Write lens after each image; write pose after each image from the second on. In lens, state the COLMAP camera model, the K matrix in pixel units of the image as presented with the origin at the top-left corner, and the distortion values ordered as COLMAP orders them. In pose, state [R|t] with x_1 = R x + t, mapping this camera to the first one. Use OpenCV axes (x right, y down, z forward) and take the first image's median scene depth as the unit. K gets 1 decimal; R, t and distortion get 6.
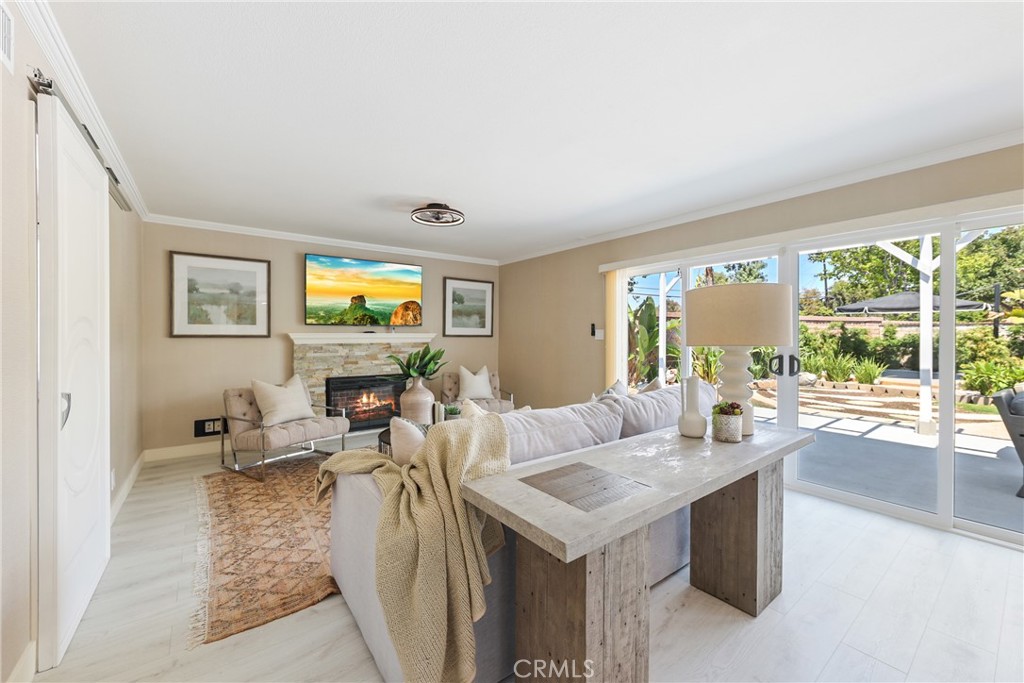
lens RADIAL K [[399.2, 0, 513.1], [0, 399.2, 336.0], [0, 0, 1]] dist [0.000640, 0.000038]
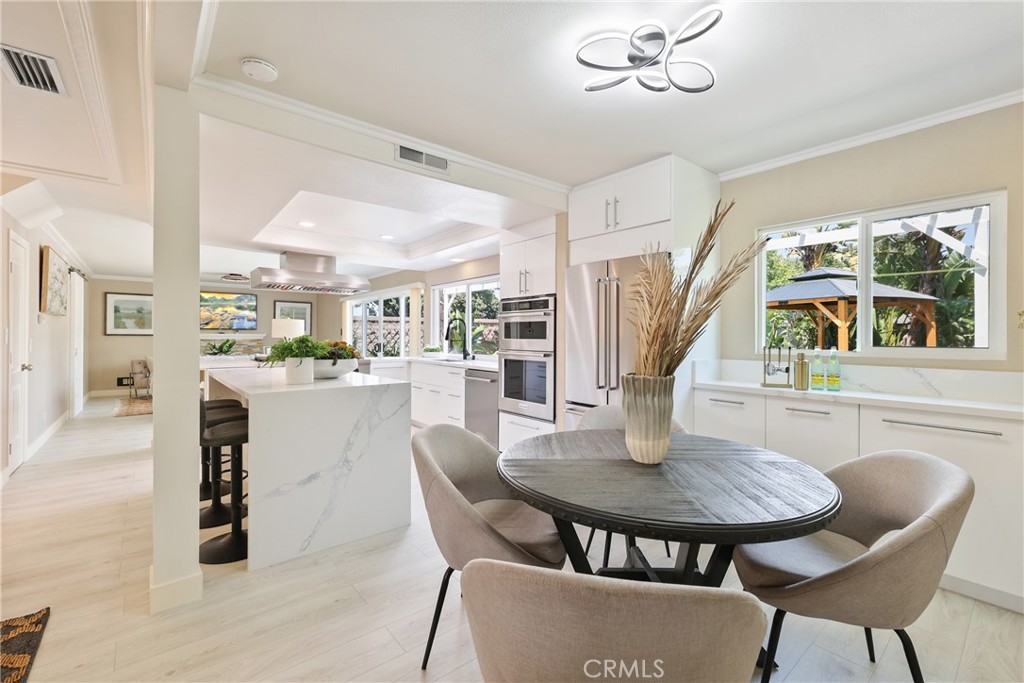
lens RADIAL K [[438.0, 0, 512.0], [0, 438.0, 336.3], [0, 0, 1]] dist [-0.001936, -0.000211]
pose [[0.999137, 0.001869, 0.041505, 1.040341], [-0.001489, 0.999957, -0.009202, 0.024436], [-0.041520, 0.009132, 0.999096, -1.215668]]
